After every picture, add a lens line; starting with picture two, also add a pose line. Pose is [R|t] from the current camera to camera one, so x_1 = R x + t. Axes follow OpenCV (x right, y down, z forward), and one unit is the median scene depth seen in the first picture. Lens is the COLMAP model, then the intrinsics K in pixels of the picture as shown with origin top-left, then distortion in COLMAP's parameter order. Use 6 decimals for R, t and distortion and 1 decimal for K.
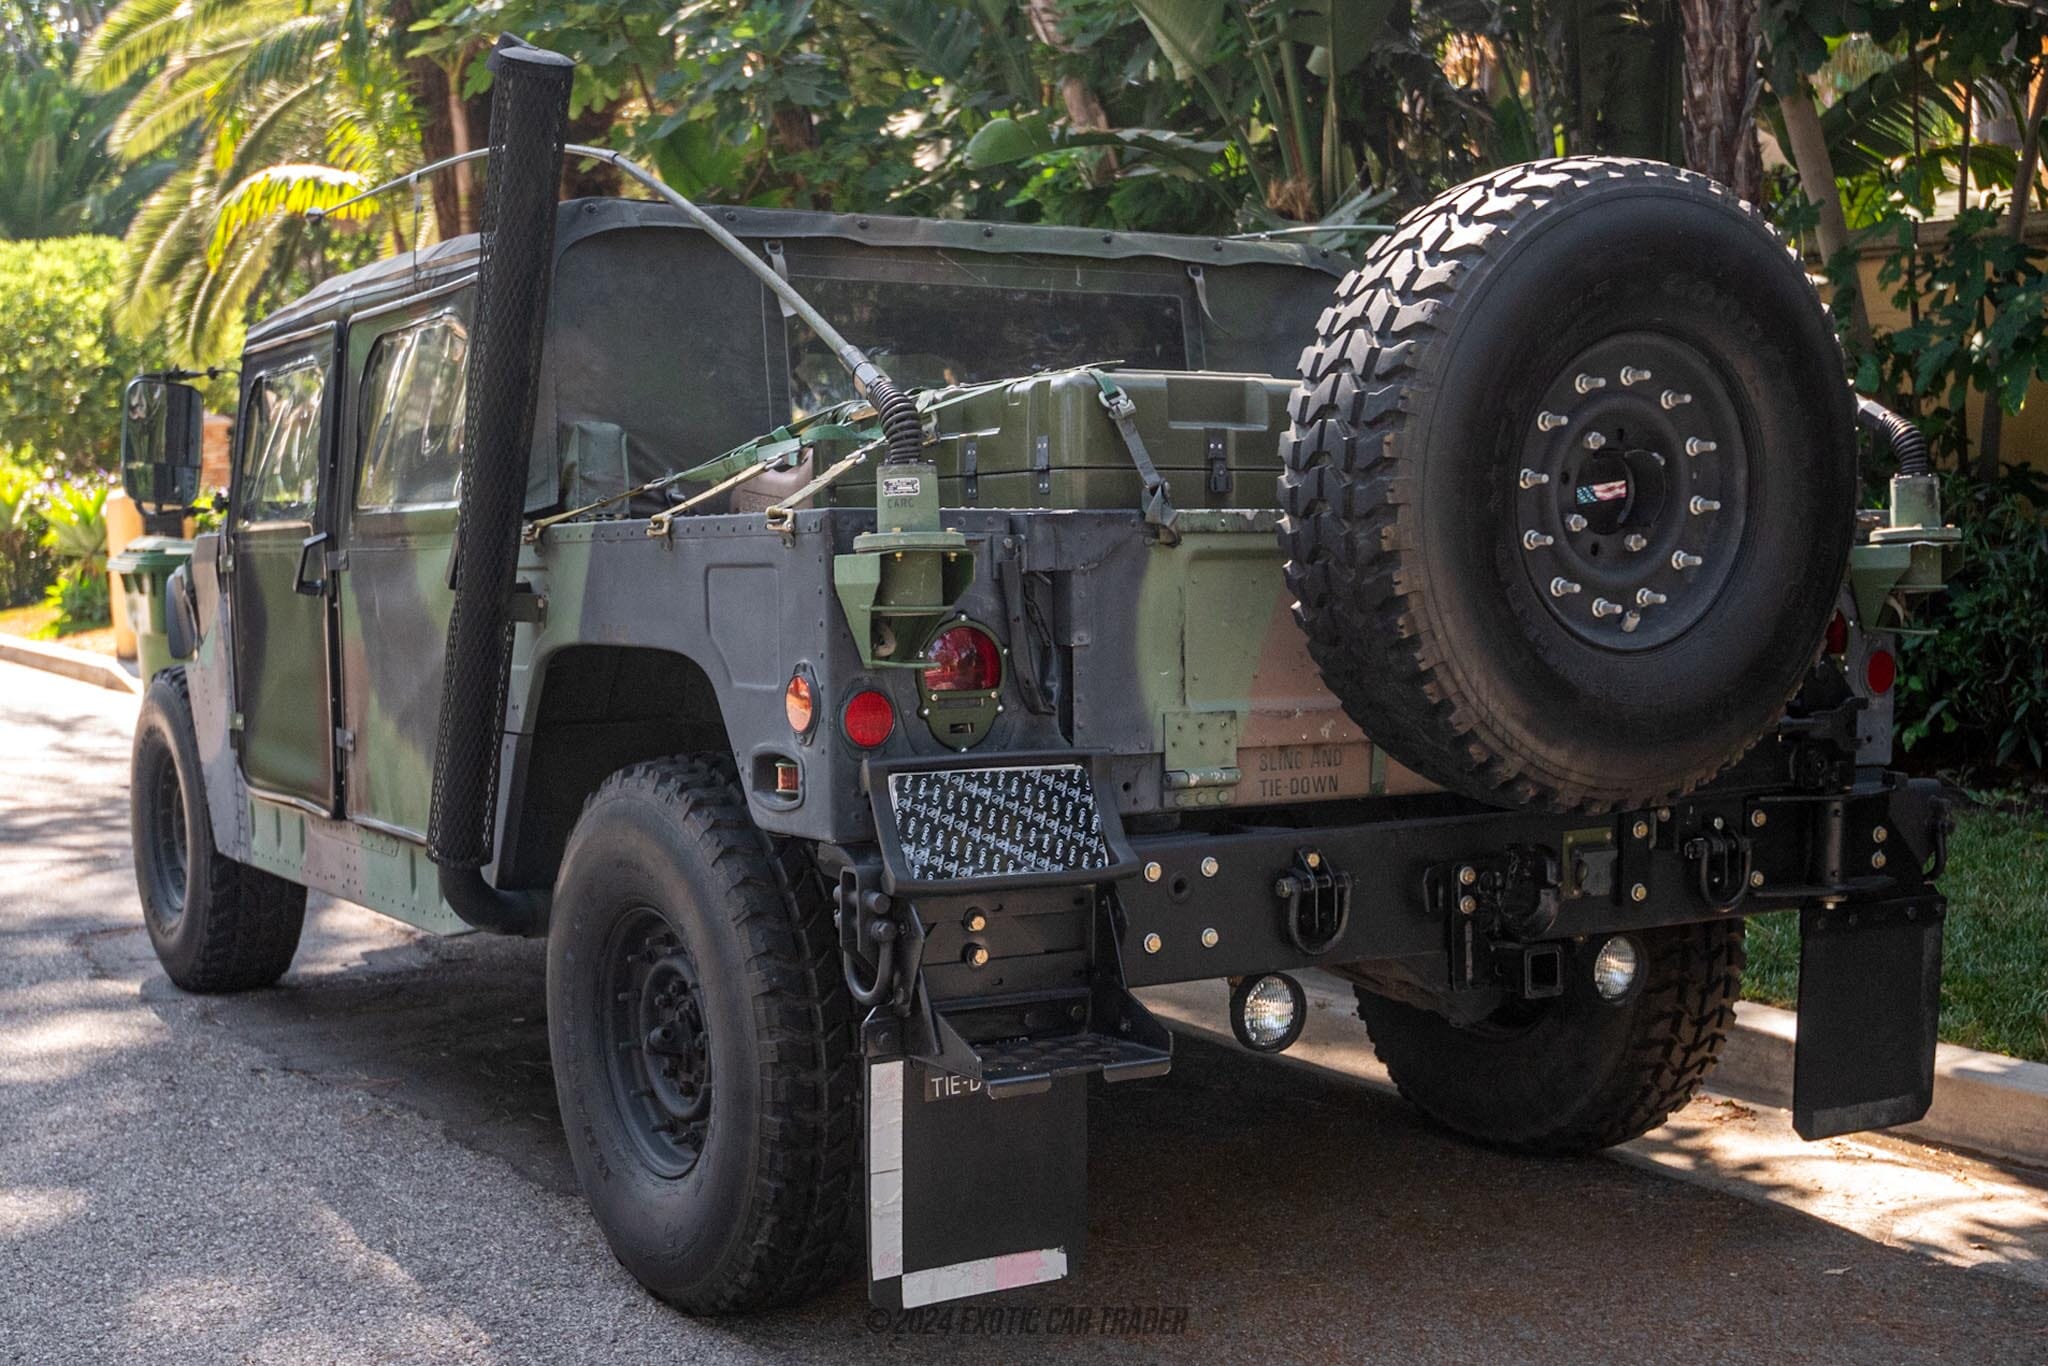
lens RADIAL K [[2303.4, 0, 1024.0], [0, 2303.4, 683.0], [0, 0, 1]] dist [-0.010584, -0.014662]
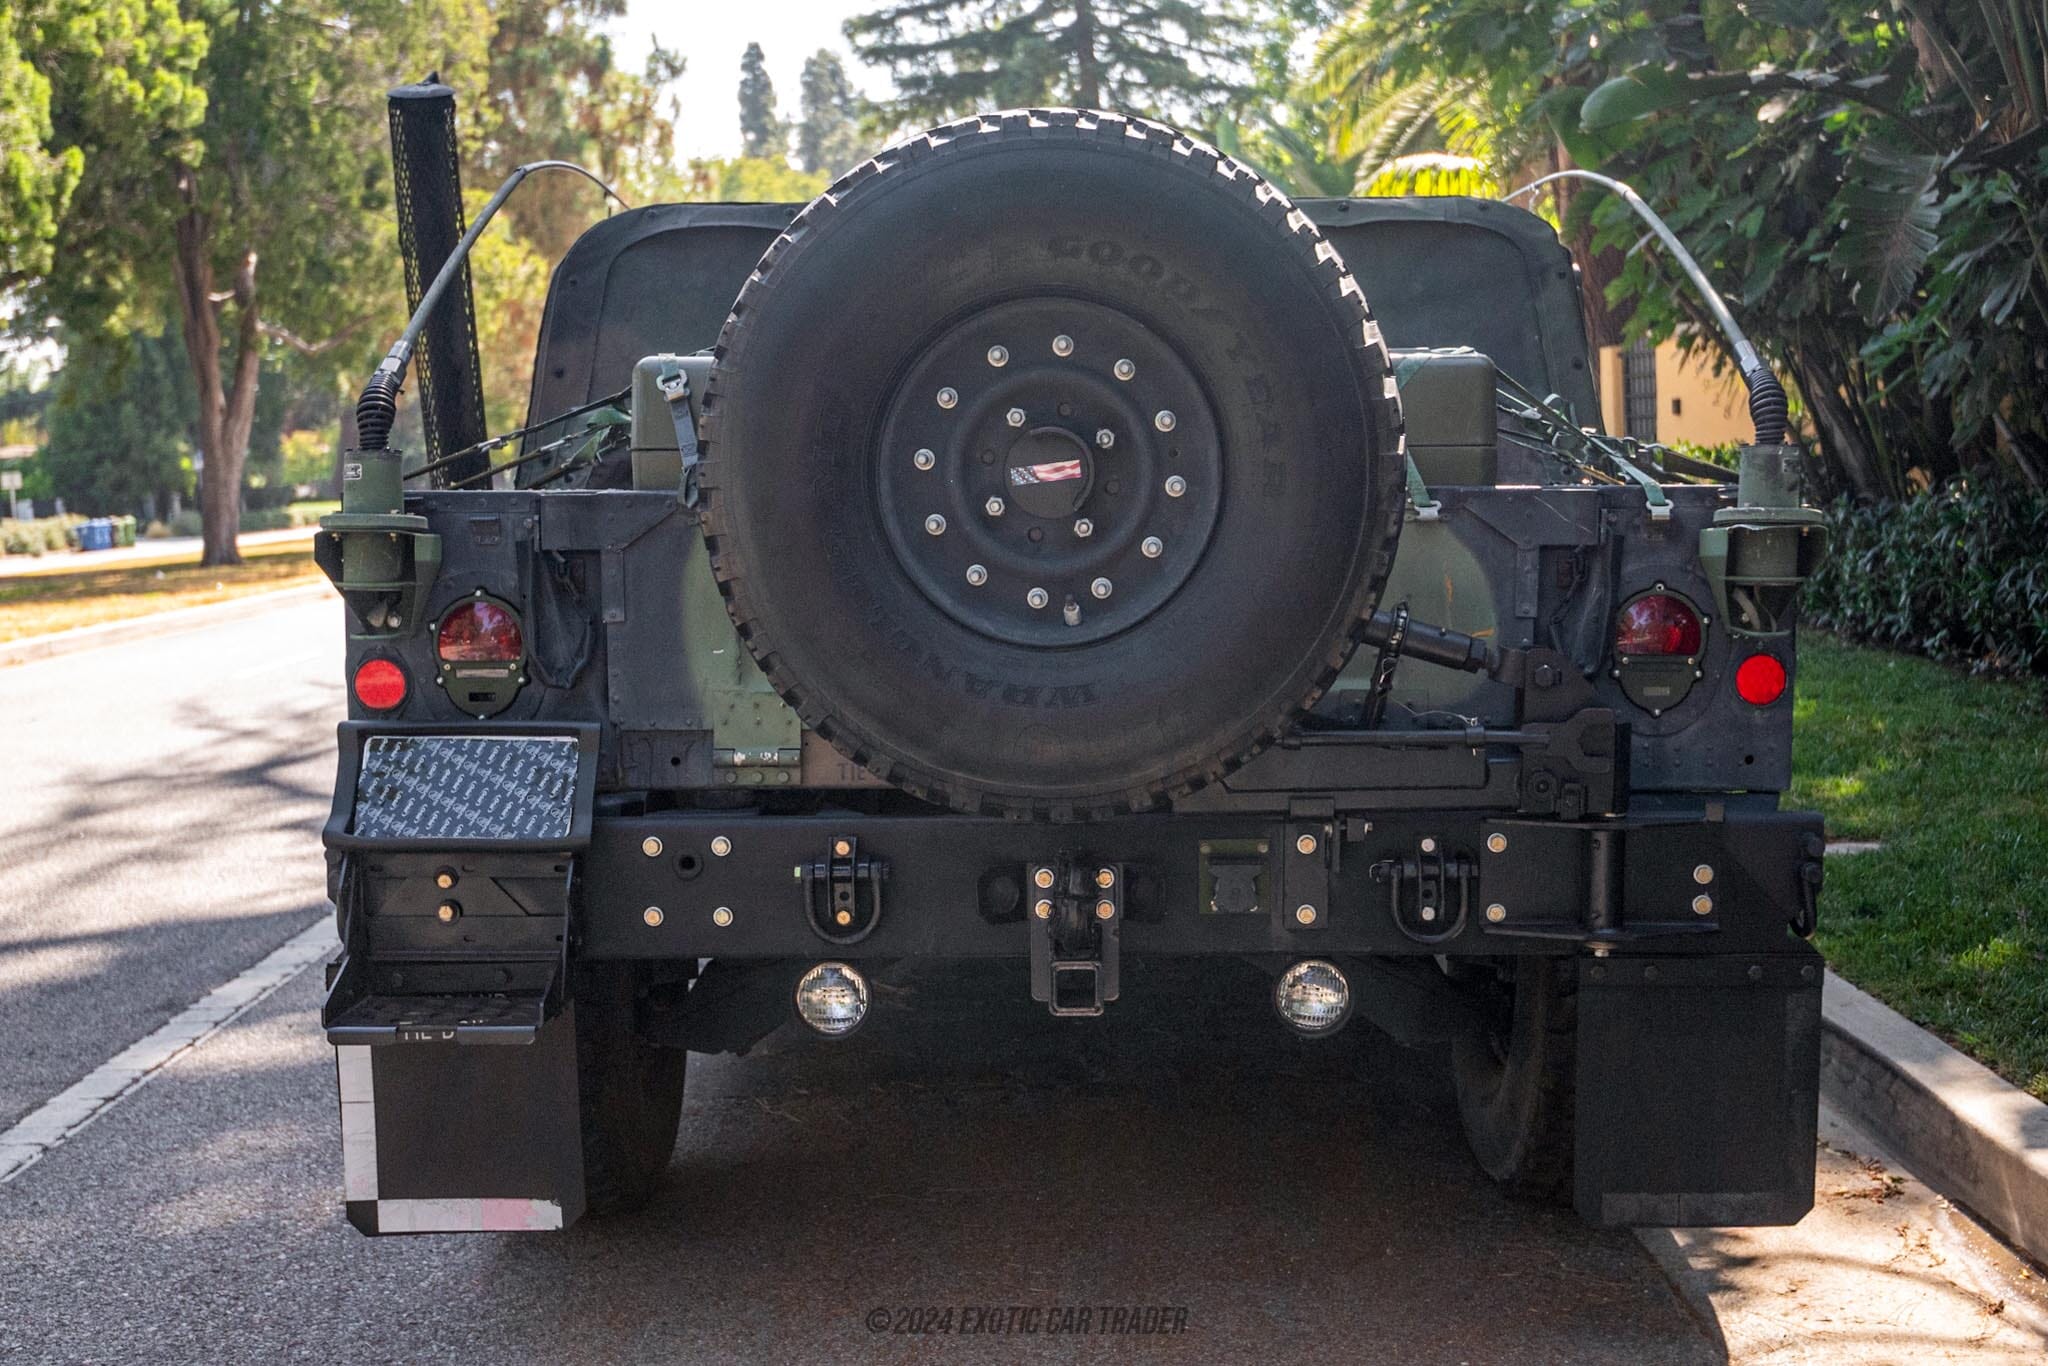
lens RADIAL K [[2155.2, 0, 1023.8], [0, 2155.2, 630.5], [0, 0, 1]] dist [0.012205, -0.002120]
pose [[0.881170, 0.030927, -0.471786, 0.649055], [-0.032011, 0.999471, 0.005731, -0.024329], [0.471714, 0.010053, 0.881694, 0.234611]]
